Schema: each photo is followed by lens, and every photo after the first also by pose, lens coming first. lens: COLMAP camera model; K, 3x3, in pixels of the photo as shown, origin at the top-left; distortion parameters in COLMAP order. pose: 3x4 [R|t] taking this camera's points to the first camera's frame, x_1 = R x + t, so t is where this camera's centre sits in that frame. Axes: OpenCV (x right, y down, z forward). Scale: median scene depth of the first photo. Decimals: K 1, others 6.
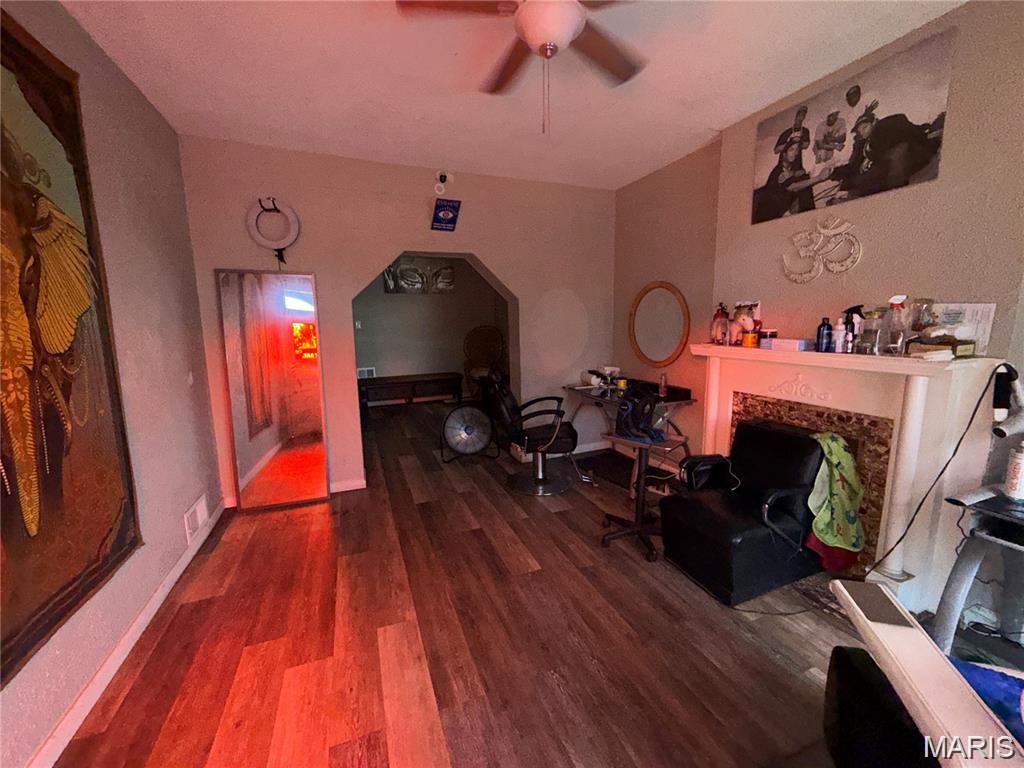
lens RADIAL K [[413.3, 0, 509.4], [0, 413.3, 384.3], [0, 0, 1]] dist [-0.001078, -0.000308]
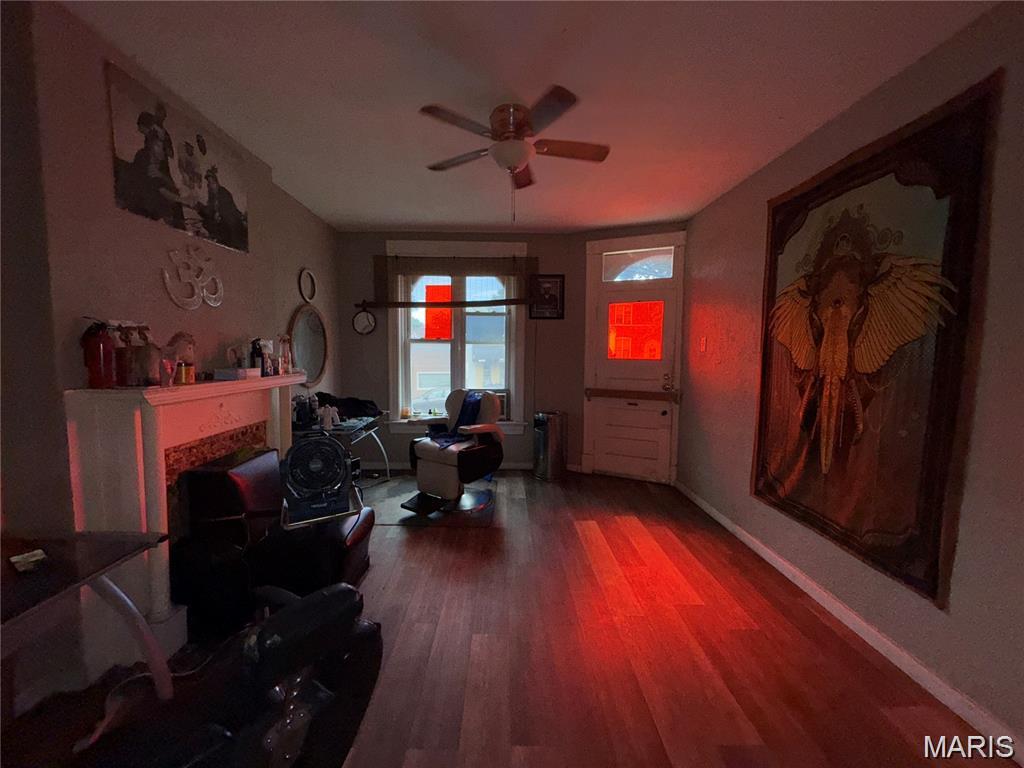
lens RADIAL K [[413.3, 0, 509.4], [0, 413.3, 384.3], [0, 0, 1]] dist [-0.001078, -0.000308]
pose [[-0.940270, -0.024828, 0.339523, -0.300825], [0.052392, 0.974901, 0.216384, -0.269779], [-0.336374, 0.221248, -0.915370, 1.808756]]
